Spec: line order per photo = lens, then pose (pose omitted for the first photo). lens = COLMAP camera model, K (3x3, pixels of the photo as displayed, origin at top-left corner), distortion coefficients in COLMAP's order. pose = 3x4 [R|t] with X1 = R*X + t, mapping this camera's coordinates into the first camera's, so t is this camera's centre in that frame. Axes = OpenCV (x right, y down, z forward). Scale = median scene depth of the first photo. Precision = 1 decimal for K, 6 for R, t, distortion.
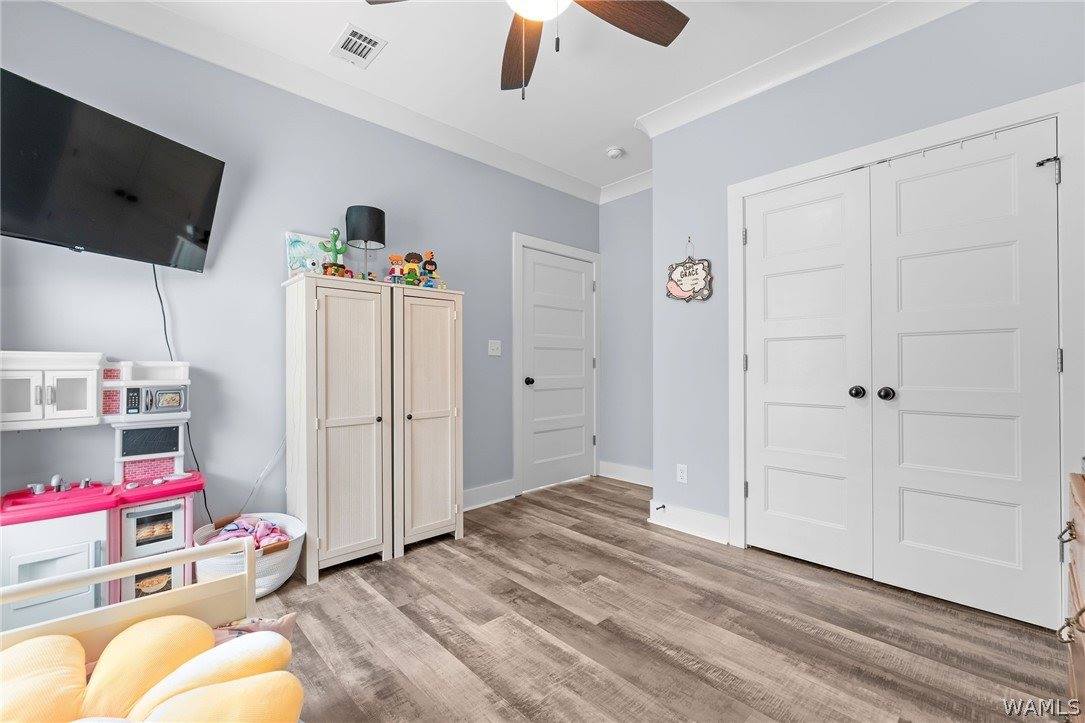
lens RADIAL K [[461.5, 0, 542.8], [0, 461.5, 365.9], [0, 0, 1]] dist [-0.000967, 0.000064]
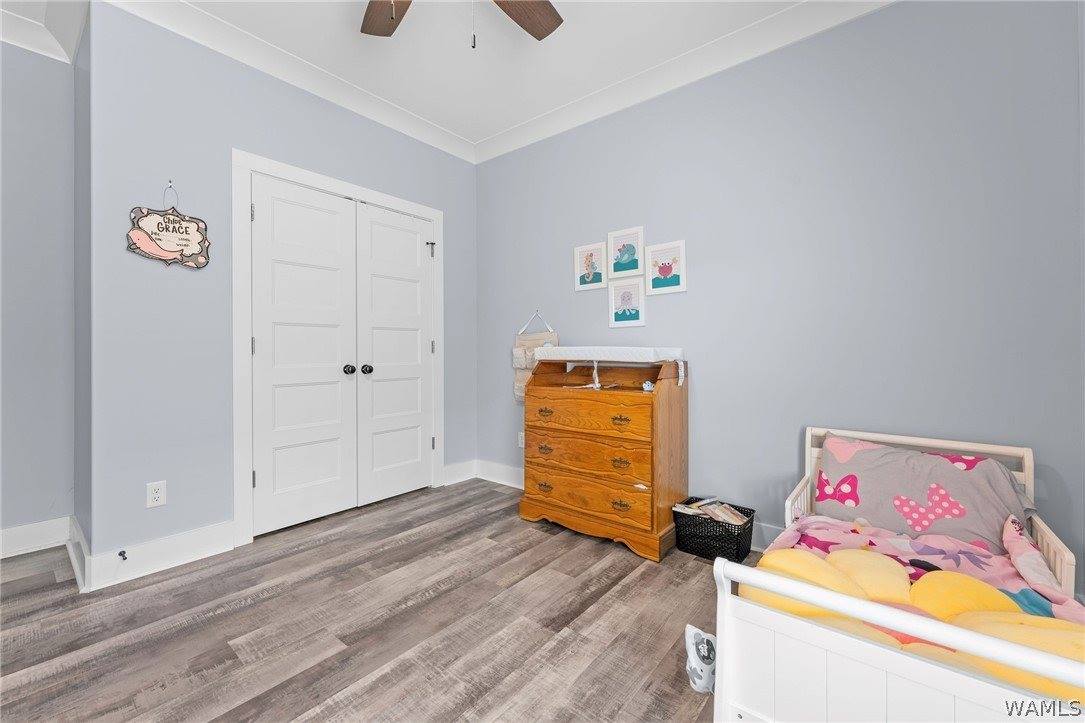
lens RADIAL K [[436.3, 0, 542.8], [0, 436.3, 353.4], [0, 0, 1]] dist [-0.000516, 0.000628]
pose [[-0.131633, -0.008466, 0.991262, -0.616772], [-0.002393, 0.999963, 0.008223, -0.000646], [-0.991296, -0.001290, -0.131649, 0.615791]]
